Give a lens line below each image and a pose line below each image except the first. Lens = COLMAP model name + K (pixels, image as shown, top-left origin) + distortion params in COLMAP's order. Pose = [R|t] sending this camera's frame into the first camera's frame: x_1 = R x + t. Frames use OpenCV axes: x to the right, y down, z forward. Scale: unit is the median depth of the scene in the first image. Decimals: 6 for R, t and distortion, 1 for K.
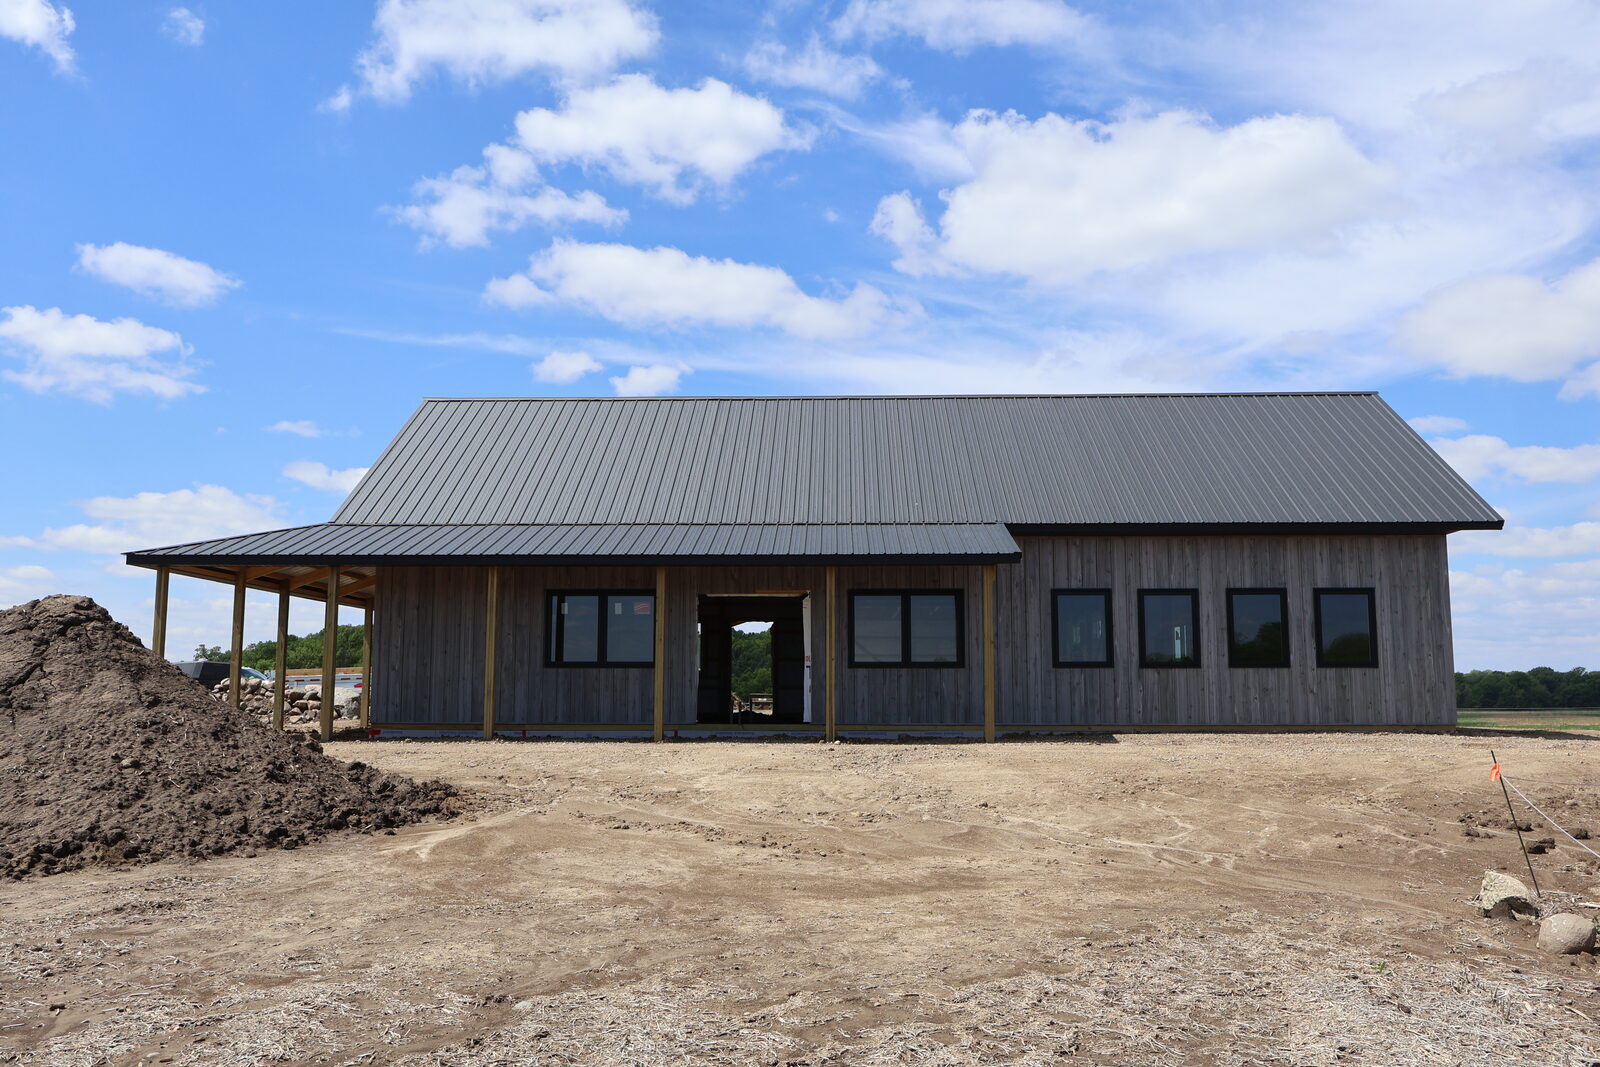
lens RADIAL K [[1351.4, 0, 800.0], [0, 1351.4, 533.5], [0, 0, 1]] dist [0.025698, -0.014768]
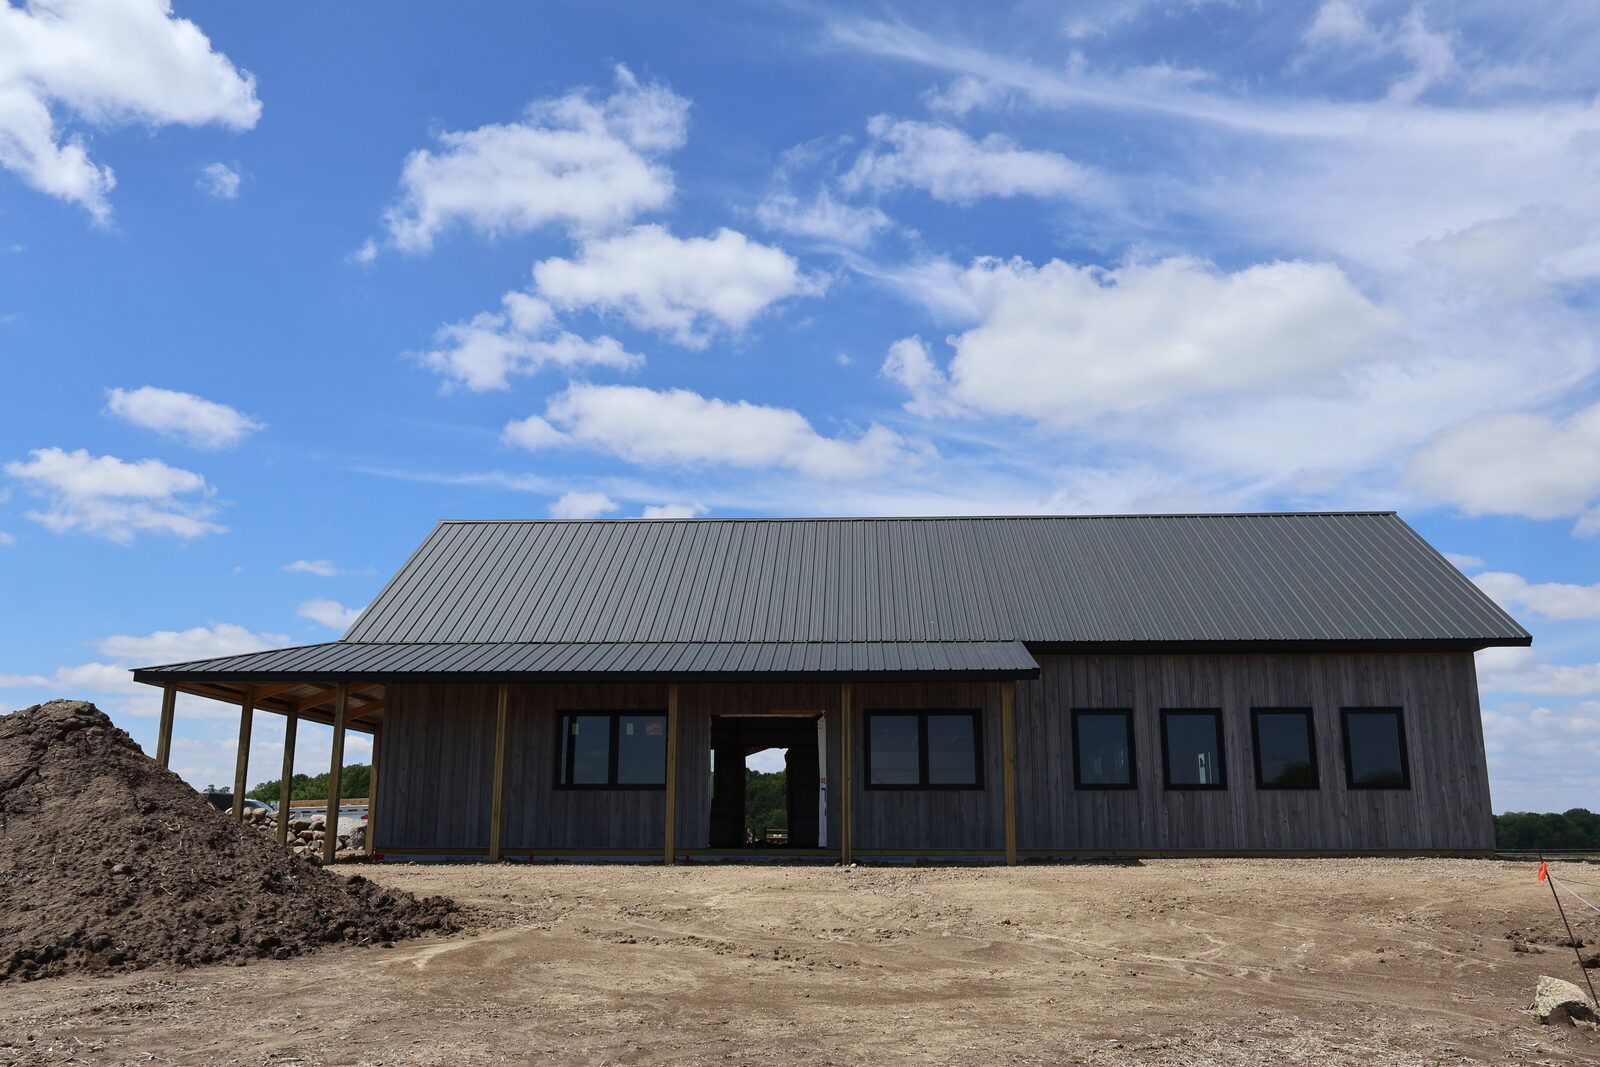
lens RADIAL K [[1351.4, 0, 800.0], [0, 1351.4, 533.5], [0, 0, 1]] dist [0.025698, -0.014768]
pose [[0.999928, -0.002461, -0.011732, 0.001229], [0.001218, 0.994491, -0.104816, 0.019478], [0.011926, 0.104794, 0.994422, 0.010329]]
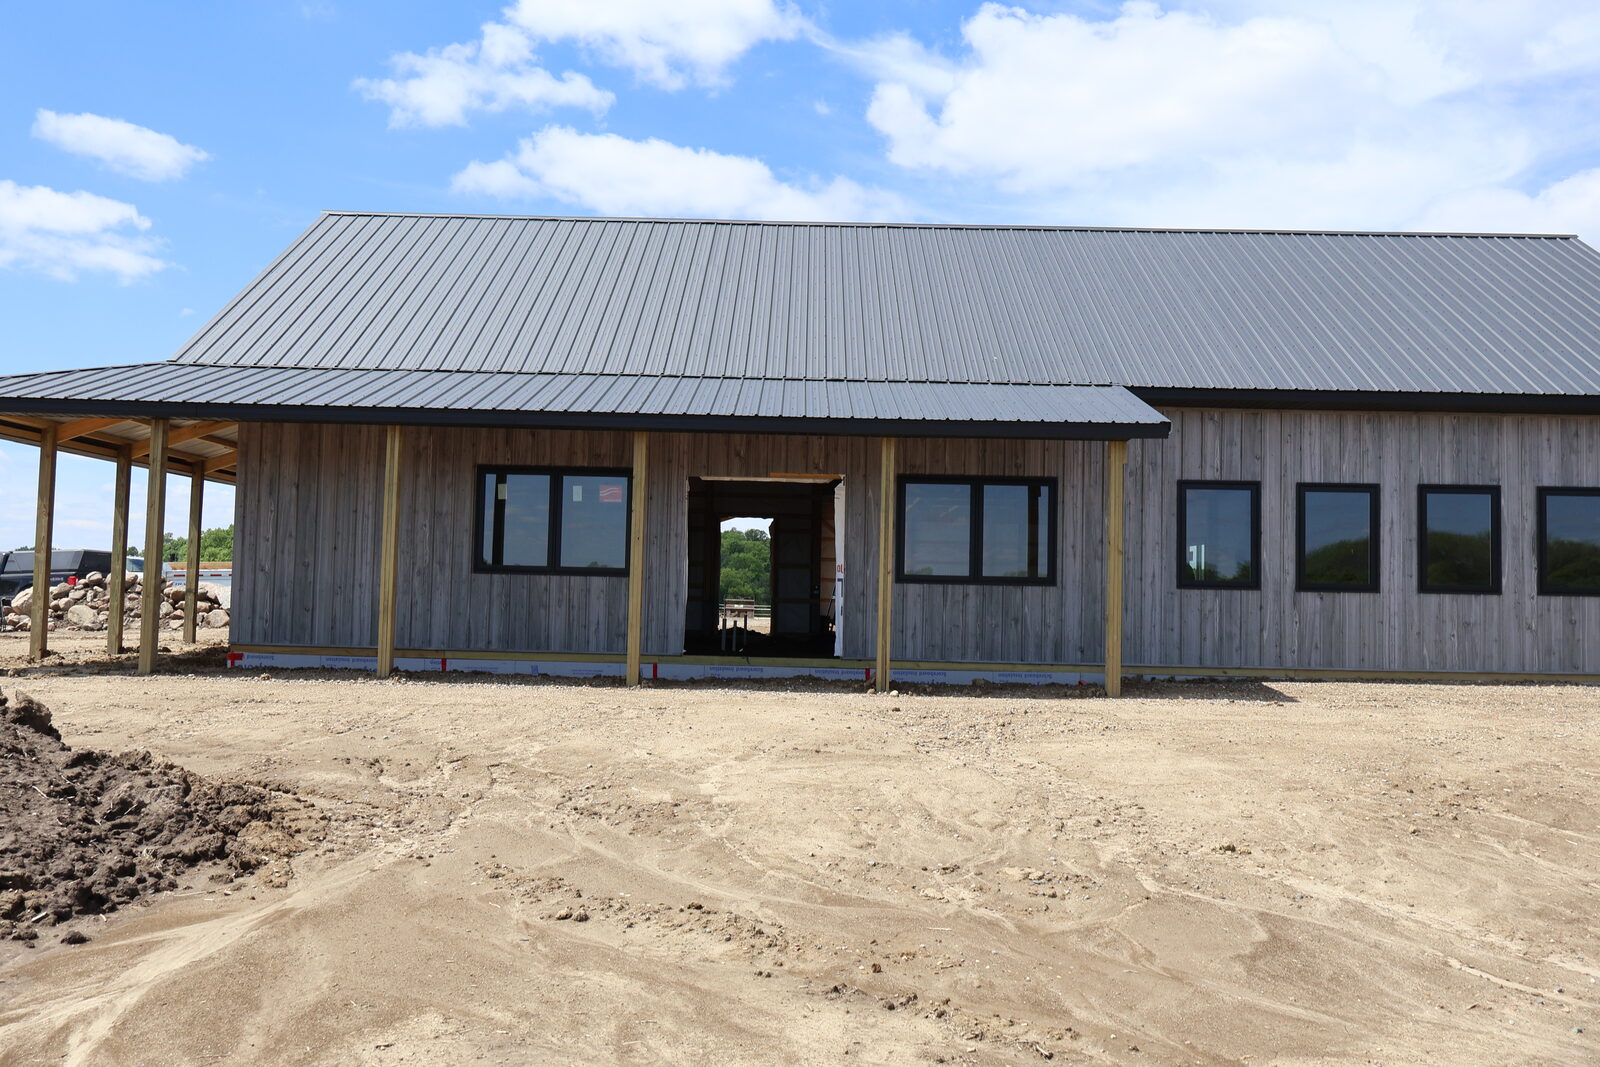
lens RADIAL K [[1292.3, 0, 781.8], [0, 1292.3, 527.8], [0, 0, 1]] dist [0.002452, -0.004485]
pose [[0.999523, 0.022519, 0.021121, -0.044559], [-0.023921, 0.997355, 0.068632, 0.026914], [-0.019520, -0.069105, 0.997418, 0.348003]]
